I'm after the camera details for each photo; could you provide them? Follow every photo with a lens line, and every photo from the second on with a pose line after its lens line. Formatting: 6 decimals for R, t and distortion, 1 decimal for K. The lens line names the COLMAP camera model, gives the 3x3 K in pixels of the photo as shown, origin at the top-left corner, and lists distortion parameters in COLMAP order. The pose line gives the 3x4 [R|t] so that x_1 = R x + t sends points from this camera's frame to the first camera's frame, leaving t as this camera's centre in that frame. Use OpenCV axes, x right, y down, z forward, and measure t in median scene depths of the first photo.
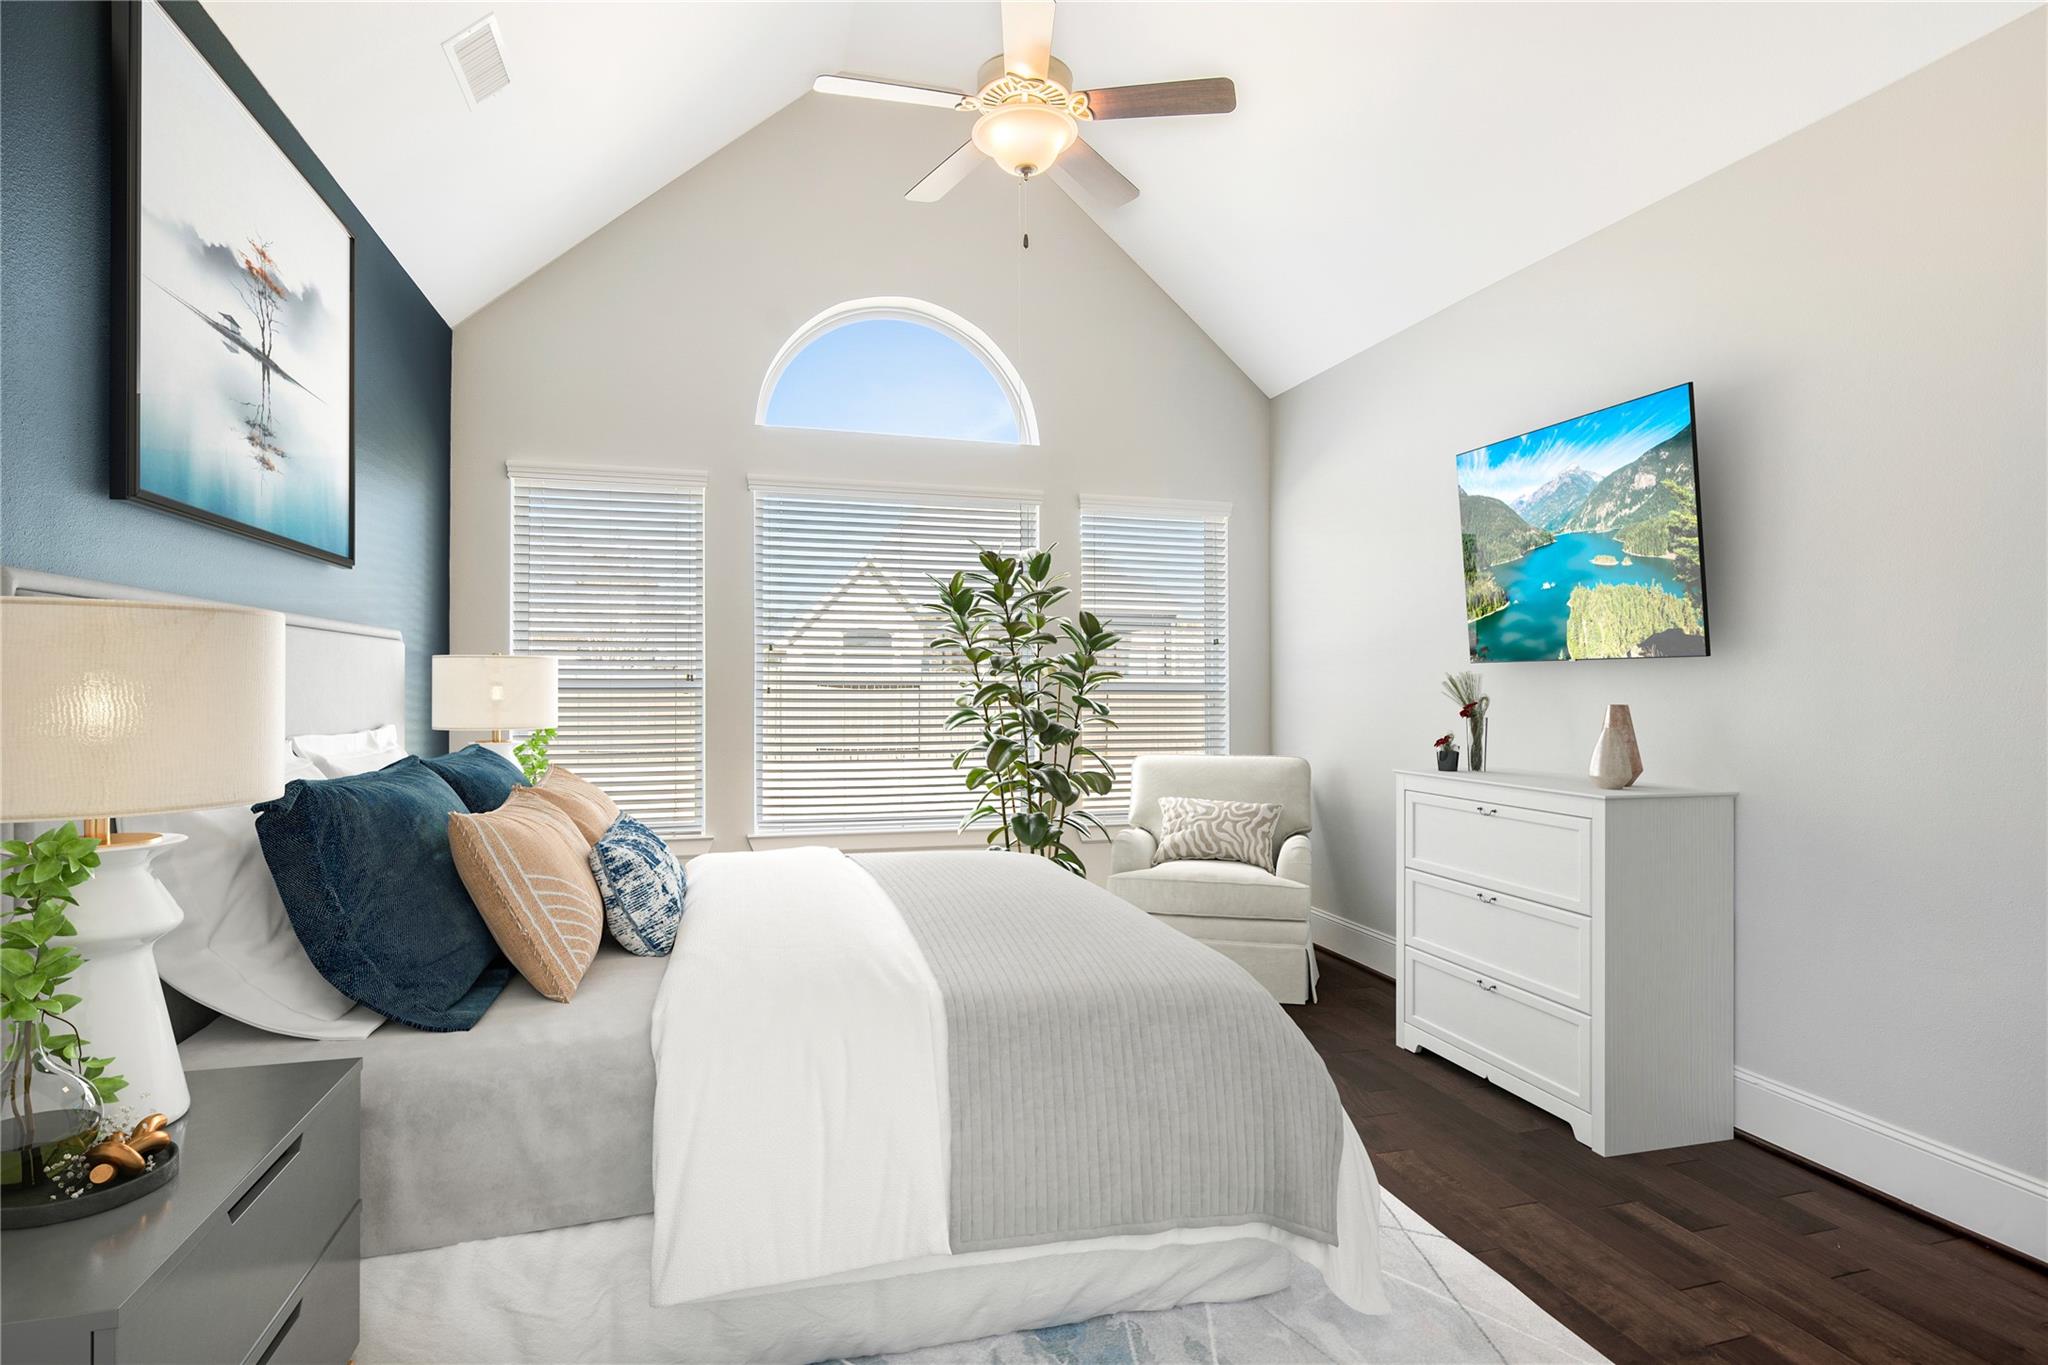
lens RADIAL K [[1045.1, 0, 1024.8], [0, 1045.1, 678.8], [0, 0, 1]] dist [-0.005898, -0.002997]
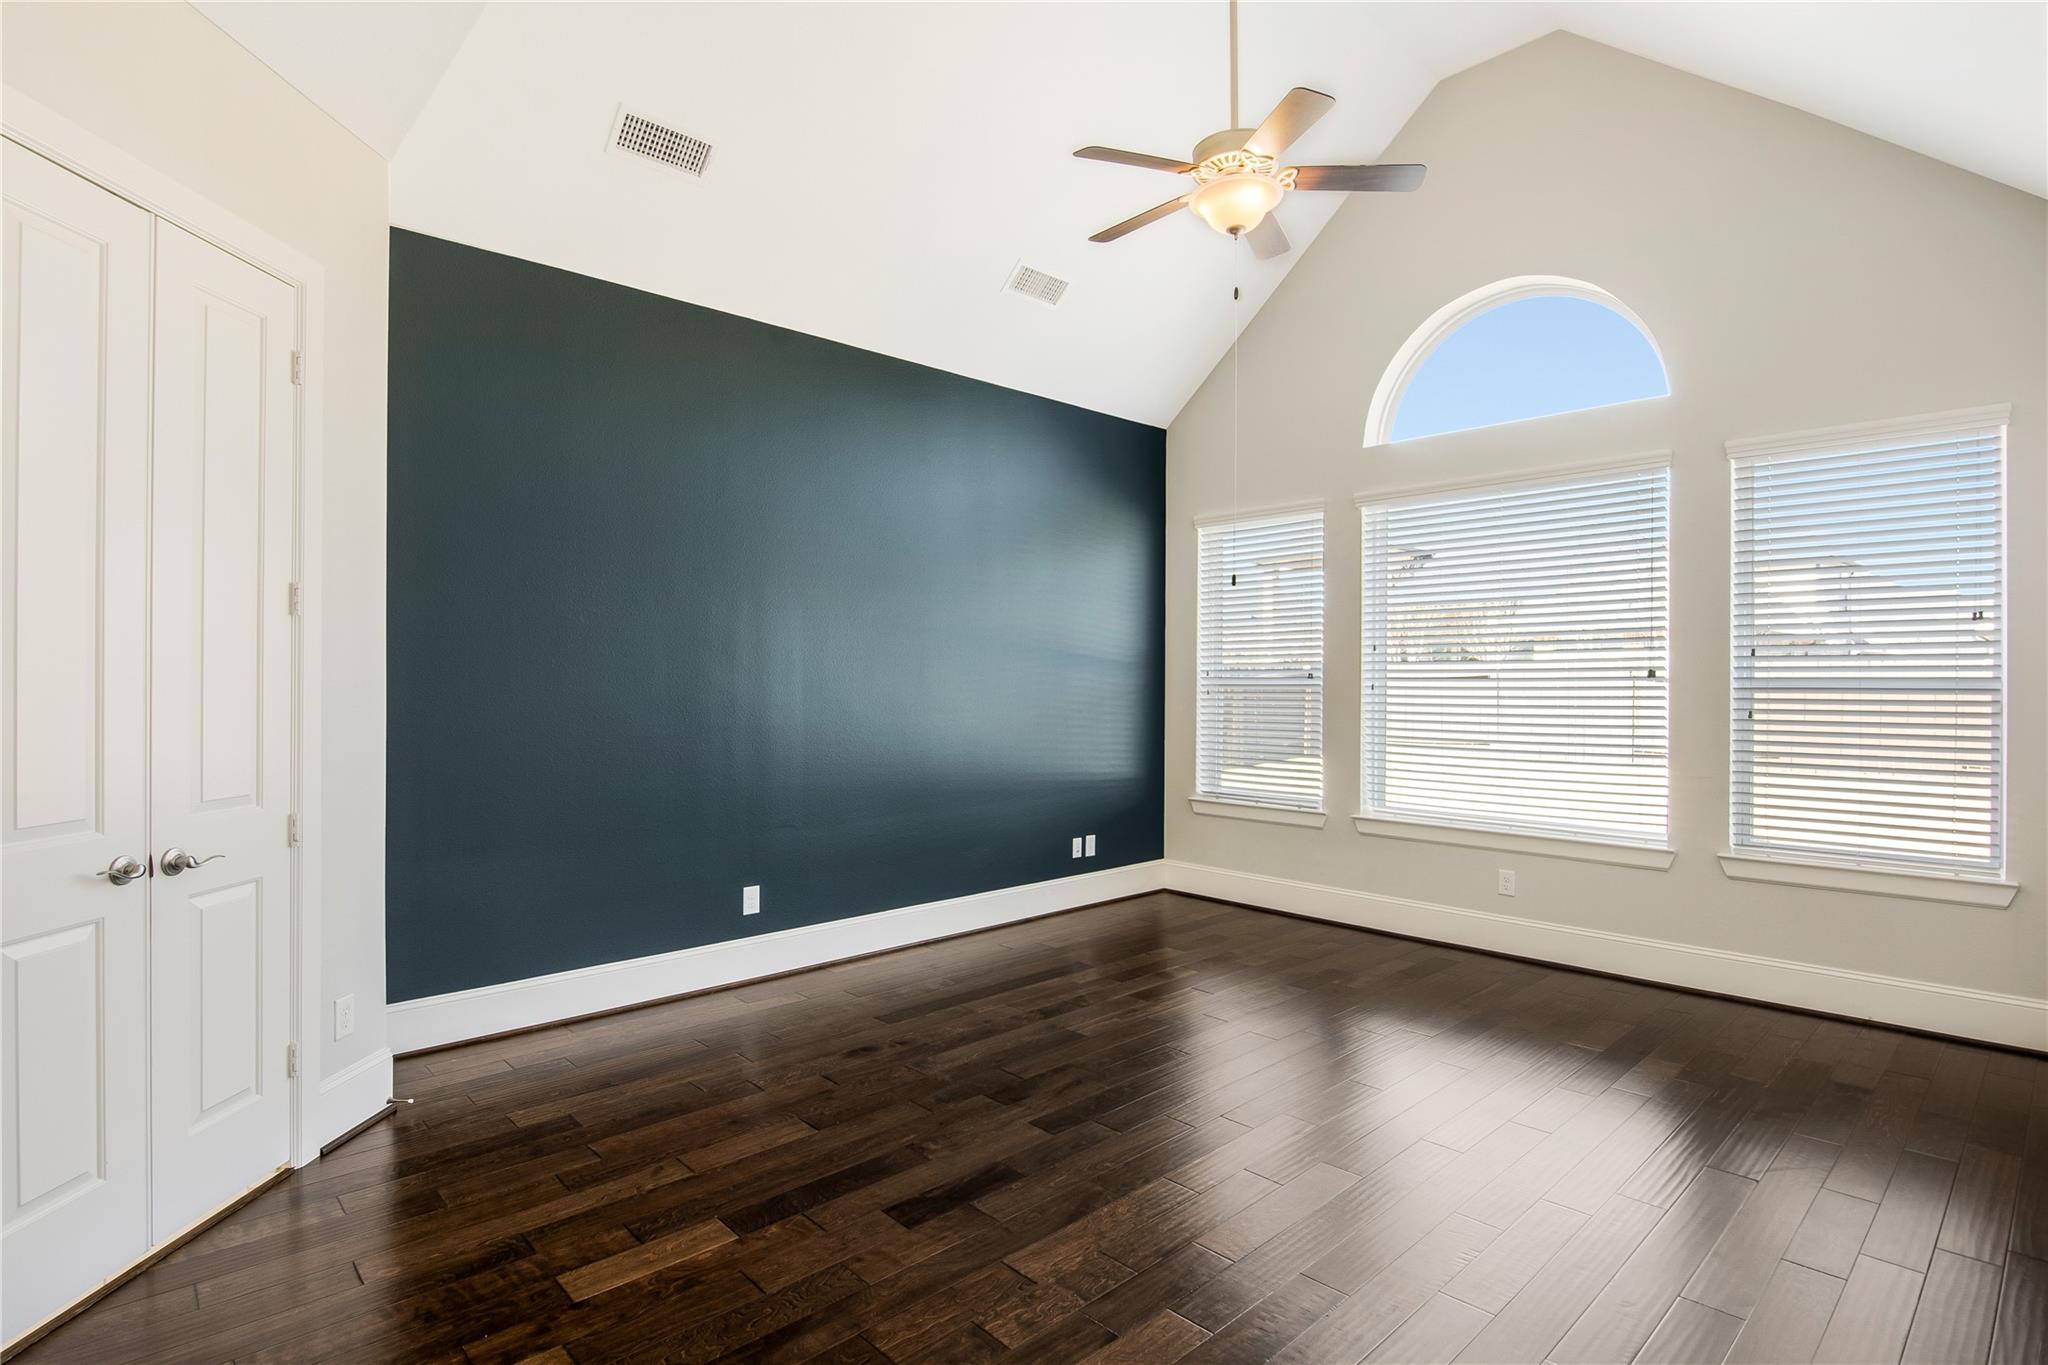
lens RADIAL K [[1045.1, 0, 1021.4], [0, 1045.1, 680.6], [0, 0, 1]] dist [-0.005898, -0.002997]
pose [[0.472468, -0.004293, -0.881337, 0.503388], [0.006545, 0.999978, -0.001363, 0.003565], [0.881323, -0.005125, 0.472486, 0.140593]]
